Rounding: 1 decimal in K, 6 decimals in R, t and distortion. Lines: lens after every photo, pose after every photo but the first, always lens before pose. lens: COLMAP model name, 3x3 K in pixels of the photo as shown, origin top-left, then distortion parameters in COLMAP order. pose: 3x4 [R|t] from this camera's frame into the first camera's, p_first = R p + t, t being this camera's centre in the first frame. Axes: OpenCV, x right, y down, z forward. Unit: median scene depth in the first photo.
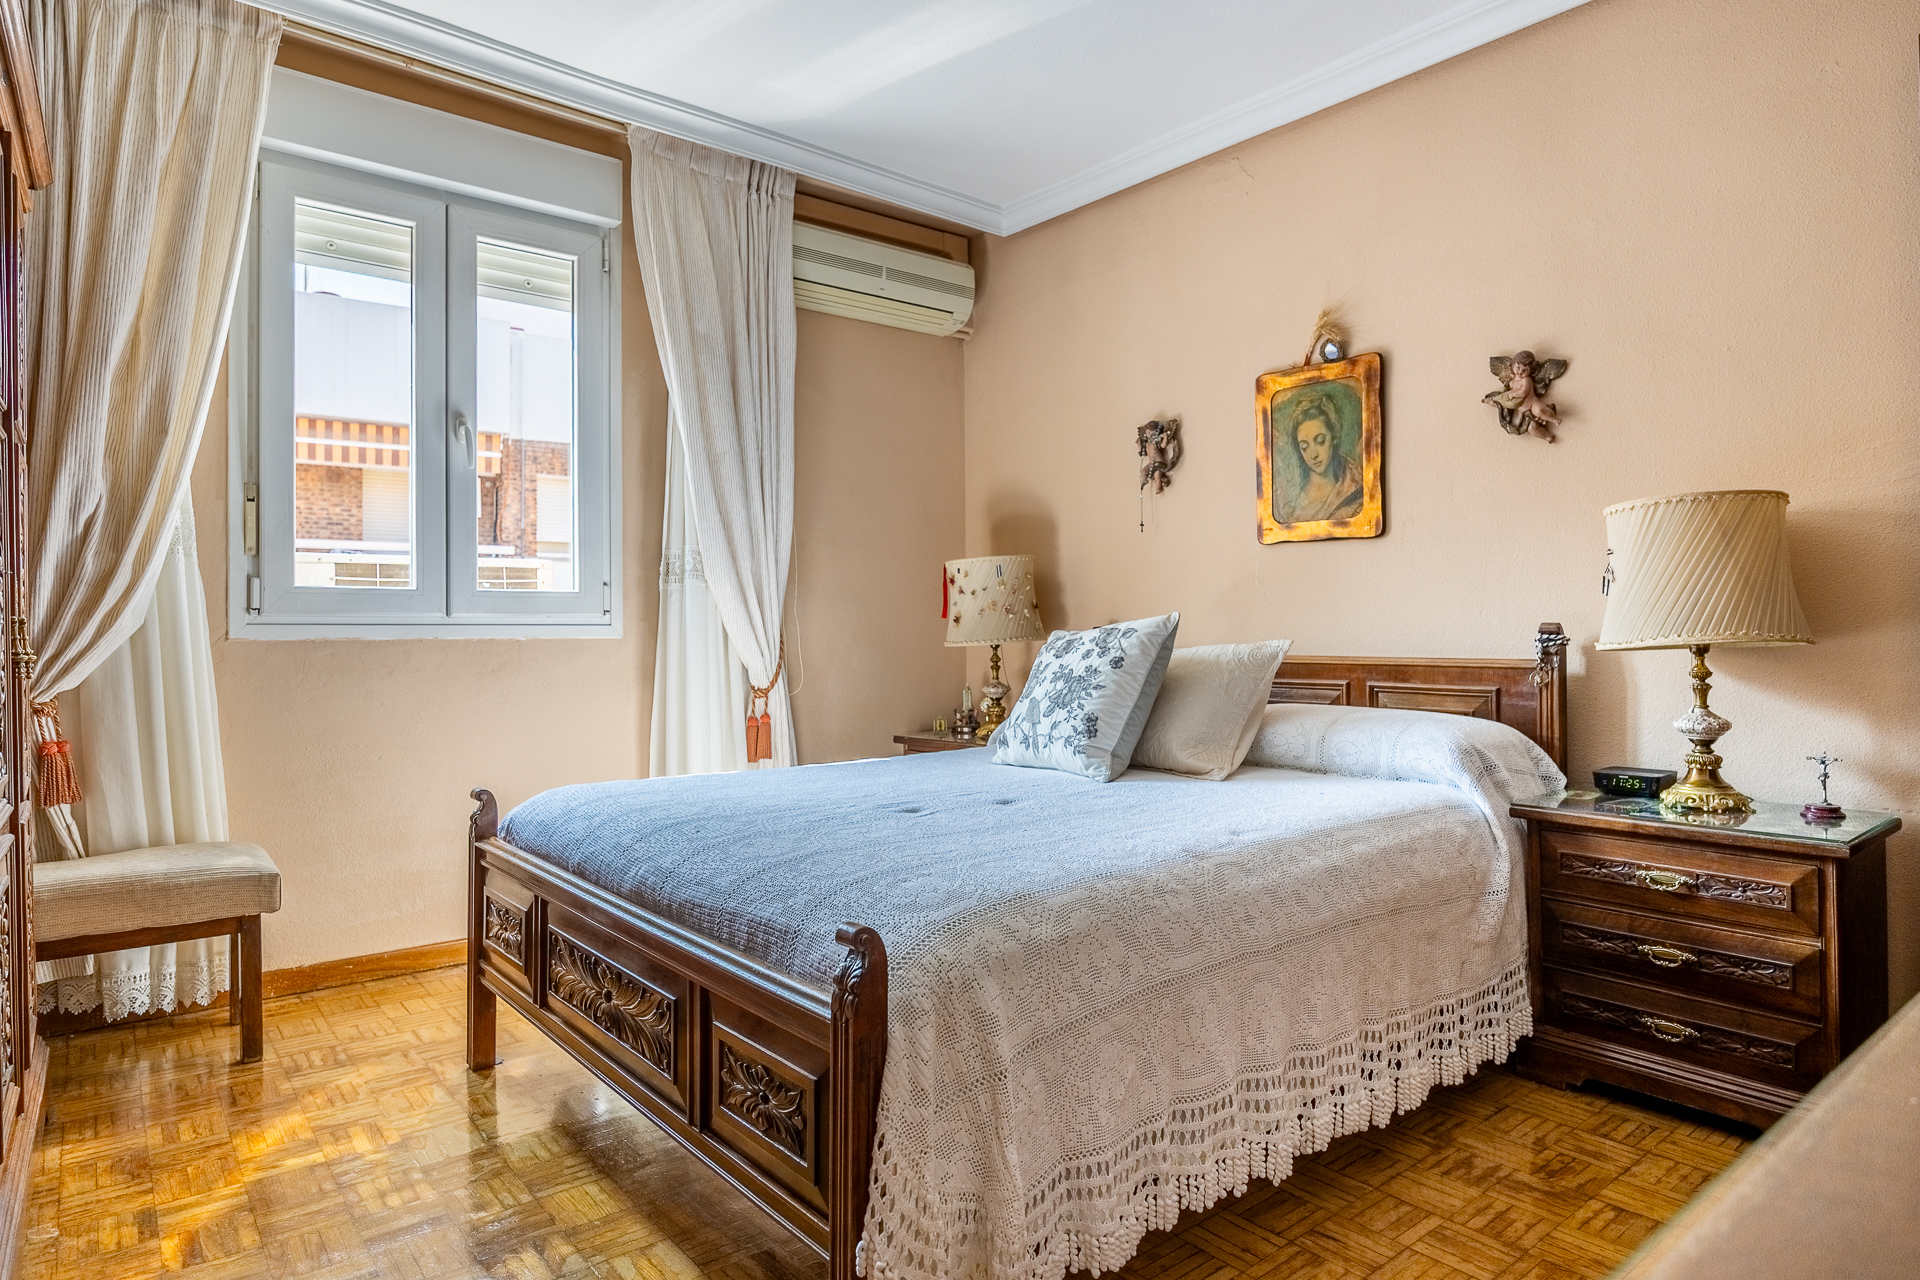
lens RADIAL K [[1091.5, 0, 949.9], [0, 1091.5, 634.0], [0, 0, 1]] dist [-0.002004, -0.000129]
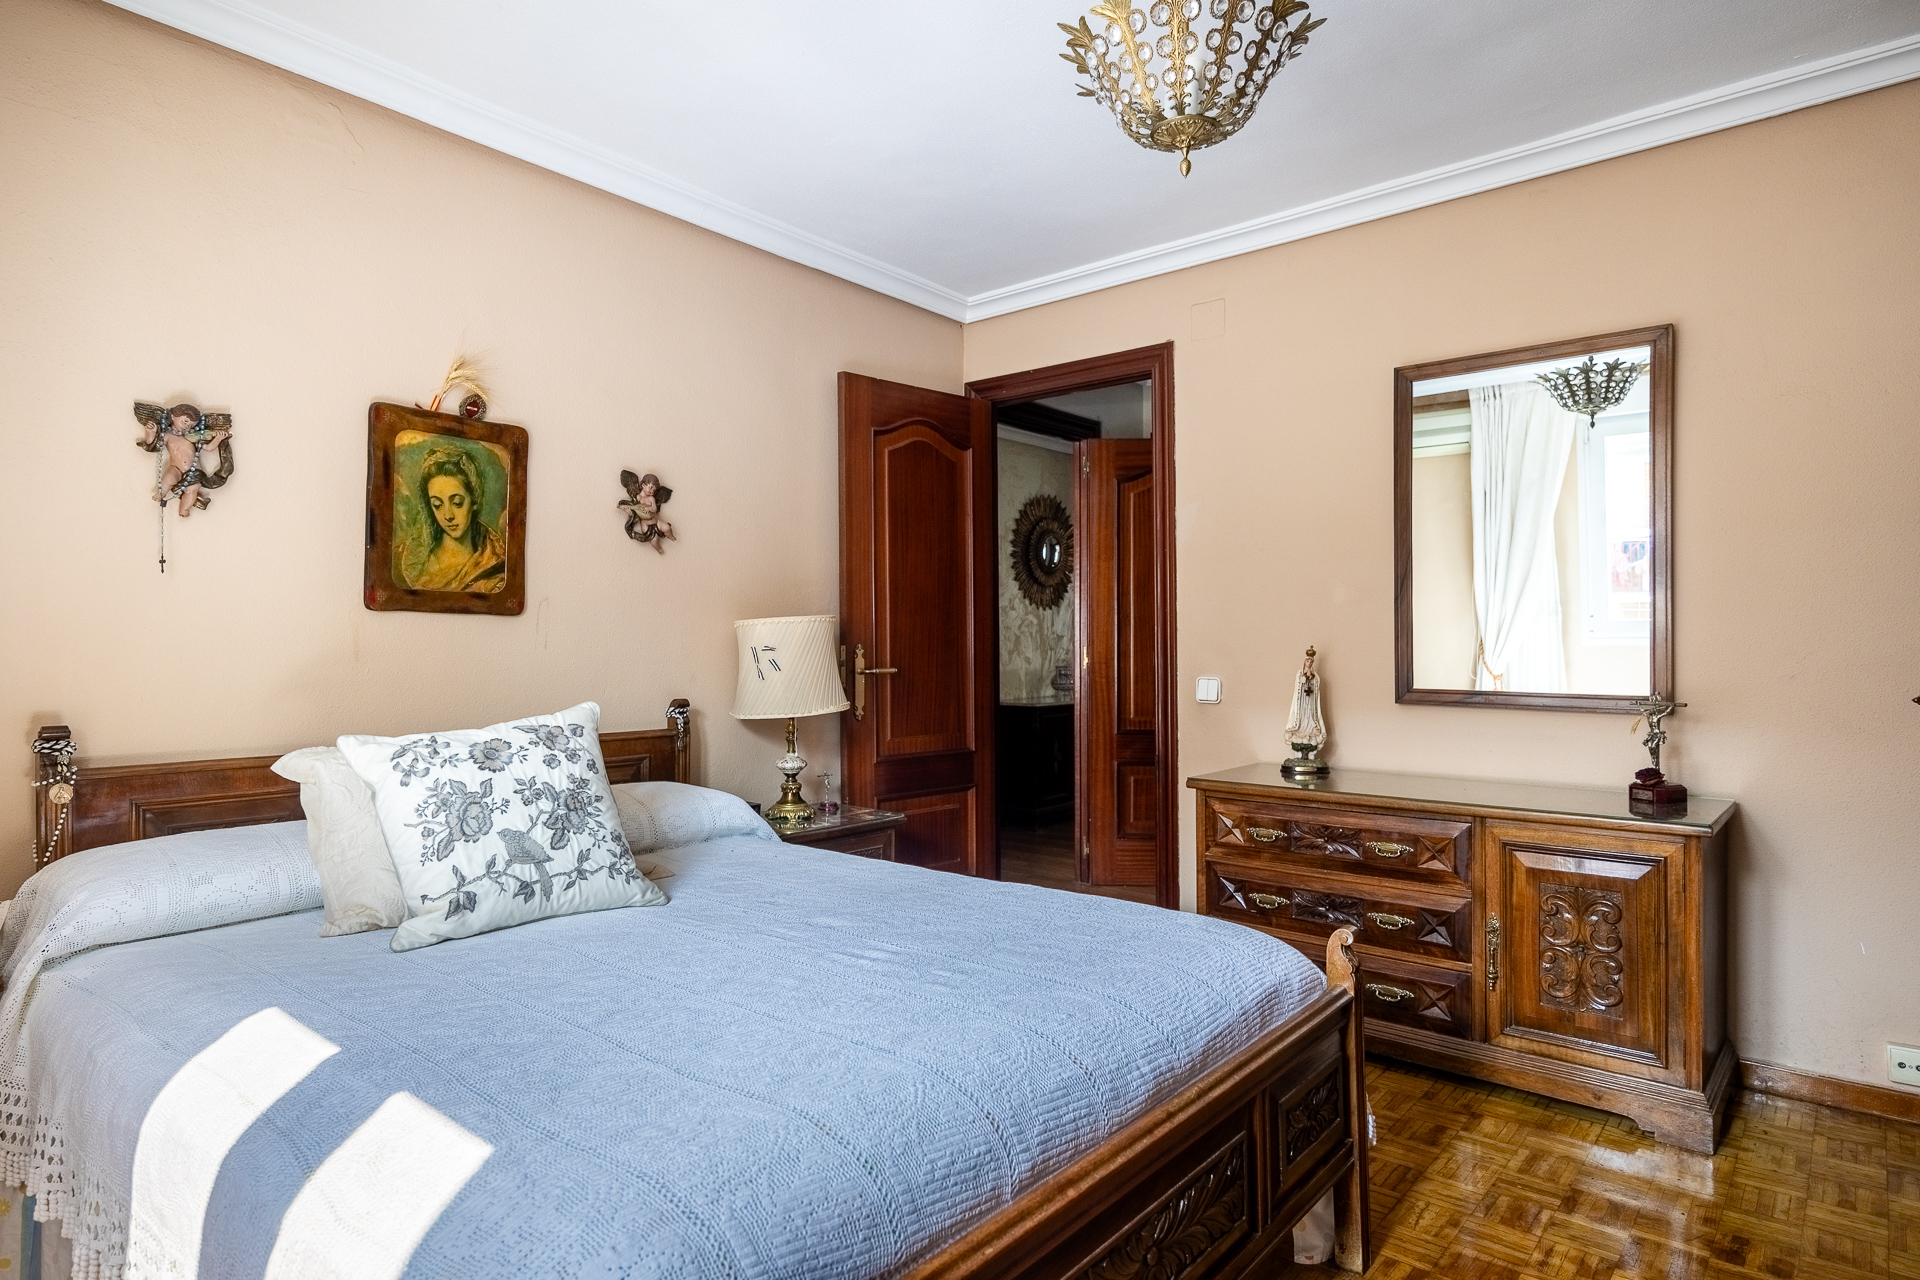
lens RADIAL K [[1091.5, 0, 949.9], [0, 1091.5, 634.0], [0, 0, 1]] dist [-0.002004, -0.000129]
pose [[-0.191245, 0.025091, 0.981222, -0.618436], [0.014484, 0.999637, -0.022739, -0.043578], [-0.981436, 0.009864, -0.191539, 0.785635]]
